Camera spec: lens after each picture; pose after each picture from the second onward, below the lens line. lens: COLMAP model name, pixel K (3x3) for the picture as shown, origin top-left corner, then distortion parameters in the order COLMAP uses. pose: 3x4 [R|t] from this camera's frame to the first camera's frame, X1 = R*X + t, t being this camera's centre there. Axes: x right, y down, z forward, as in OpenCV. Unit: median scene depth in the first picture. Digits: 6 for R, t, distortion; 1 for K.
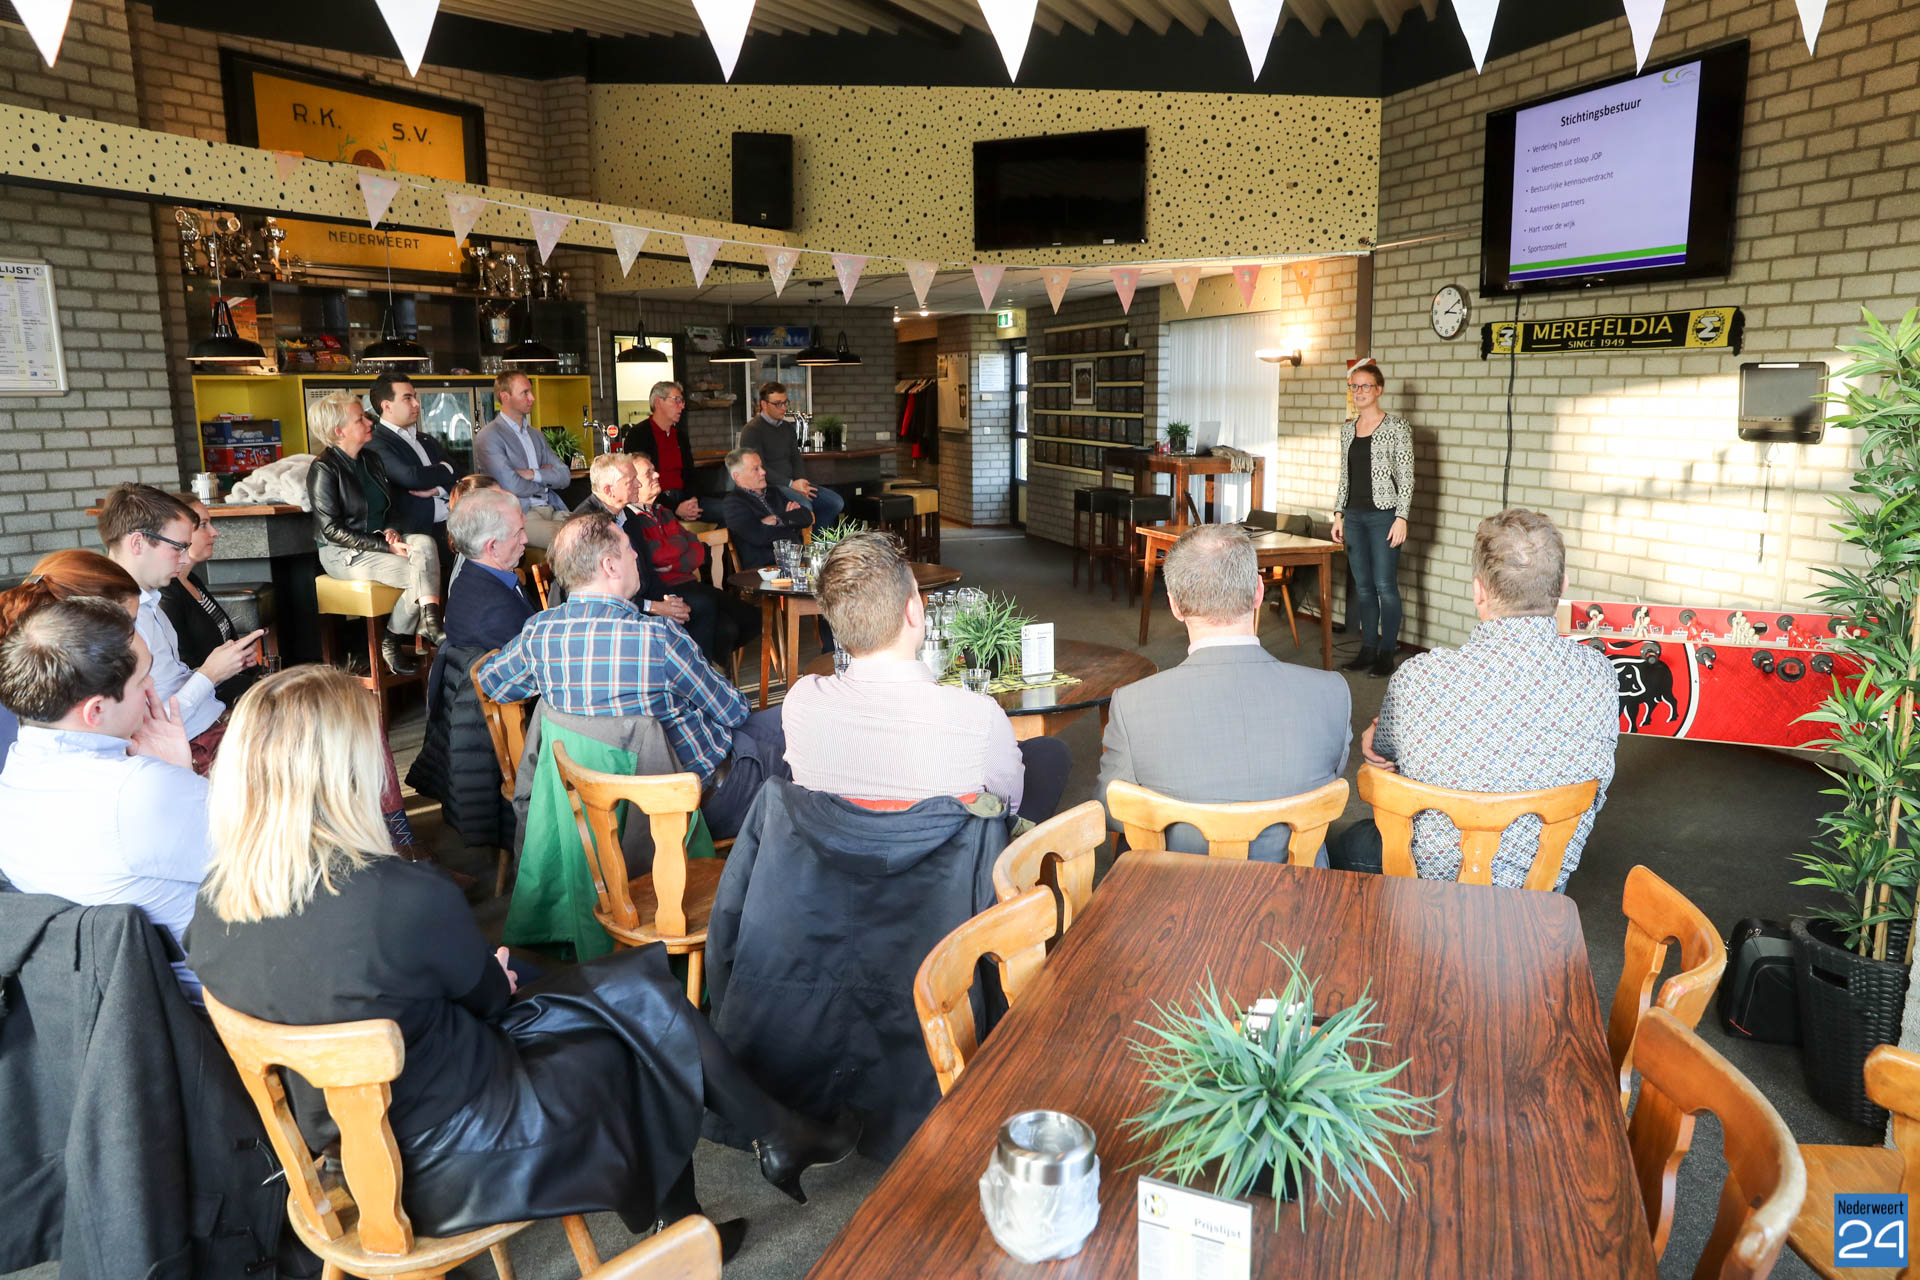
lens RADIAL K [[1315.9, 0, 960.0], [0, 1315.9, 640.0], [0, 0, 1]] dist [-0.104621, 0.069876]
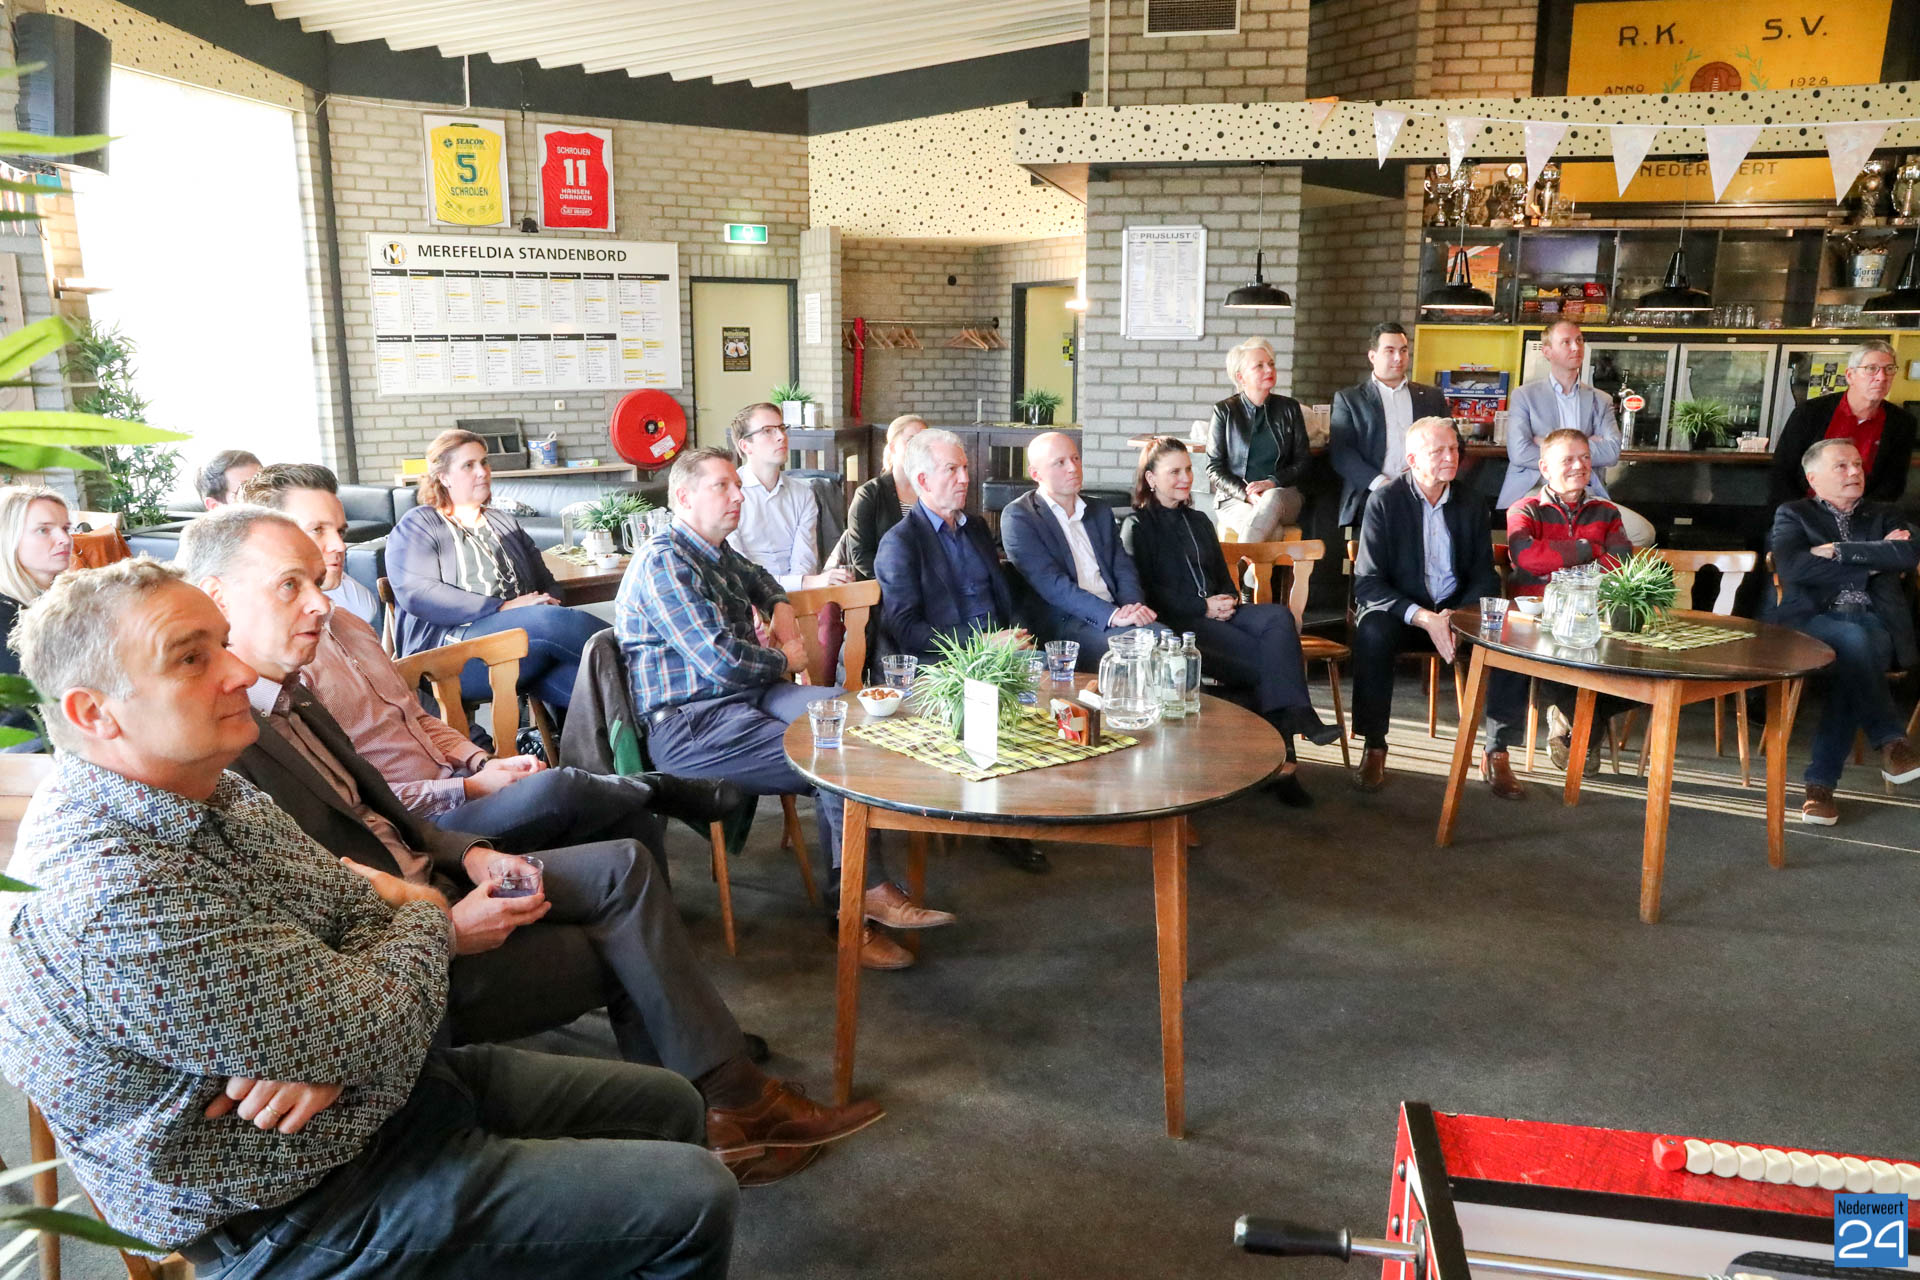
lens RADIAL K [[1315.9, 0, 960.0], [0, 1315.9, 640.0], [0, 0, 1]] dist [-0.104621, 0.069876]
pose [[0.207184, 0.214999, -0.954385, 0.446467], [-0.188035, 0.966114, 0.176822, -0.091785], [0.960061, 0.142823, 0.240591, 0.512878]]
